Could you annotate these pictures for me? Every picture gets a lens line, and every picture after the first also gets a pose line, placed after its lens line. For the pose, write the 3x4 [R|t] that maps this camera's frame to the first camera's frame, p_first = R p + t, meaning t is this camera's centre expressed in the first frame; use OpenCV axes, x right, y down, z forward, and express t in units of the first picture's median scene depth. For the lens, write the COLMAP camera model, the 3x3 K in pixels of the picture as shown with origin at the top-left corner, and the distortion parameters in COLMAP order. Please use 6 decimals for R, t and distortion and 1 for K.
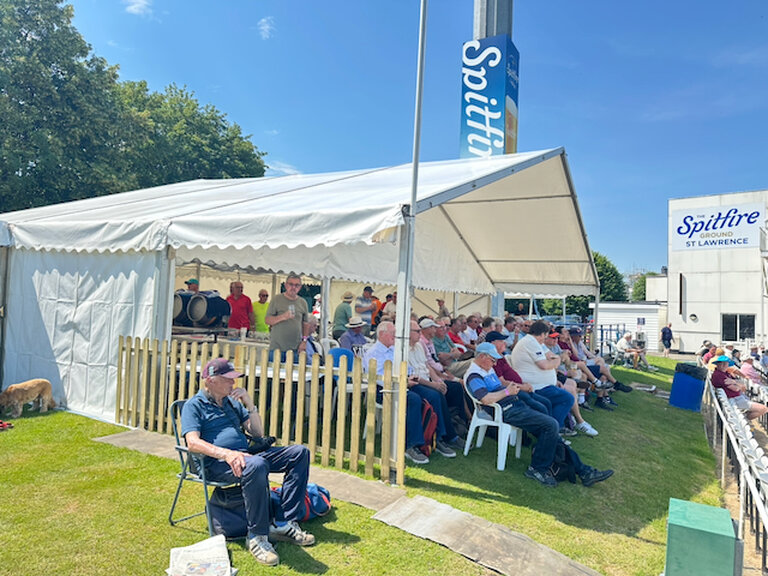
lens RADIAL K [[533.9, 0, 384.2], [0, 533.9, 285.9], [0, 0, 1]] dist [0.045486, -0.049477]
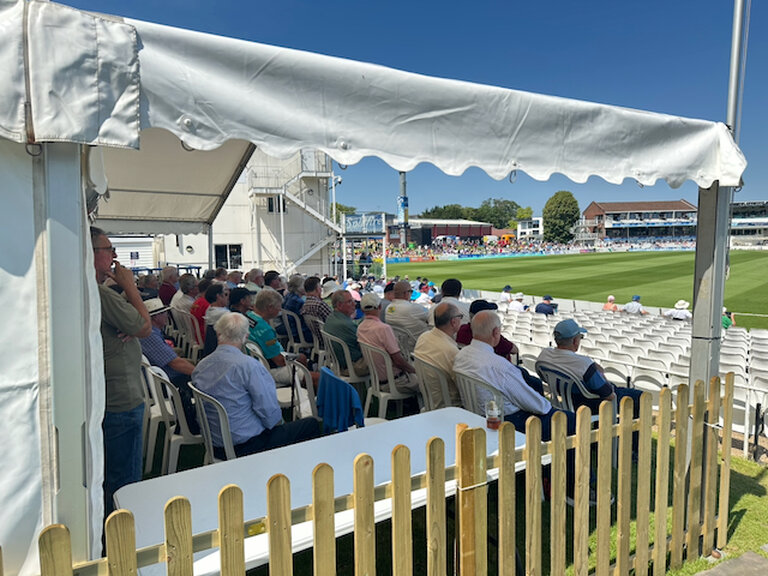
lens RADIAL K [[533.9, 0, 383.7], [0, 533.9, 287.8], [0, 0, 1]] dist [0.045486, -0.049477]
pose [[0.534347, -0.113310, 0.837636, -0.560399], [-0.000853, 0.990901, 0.134587, -0.038128], [-0.845265, -0.072631, 0.529389, 0.776270]]
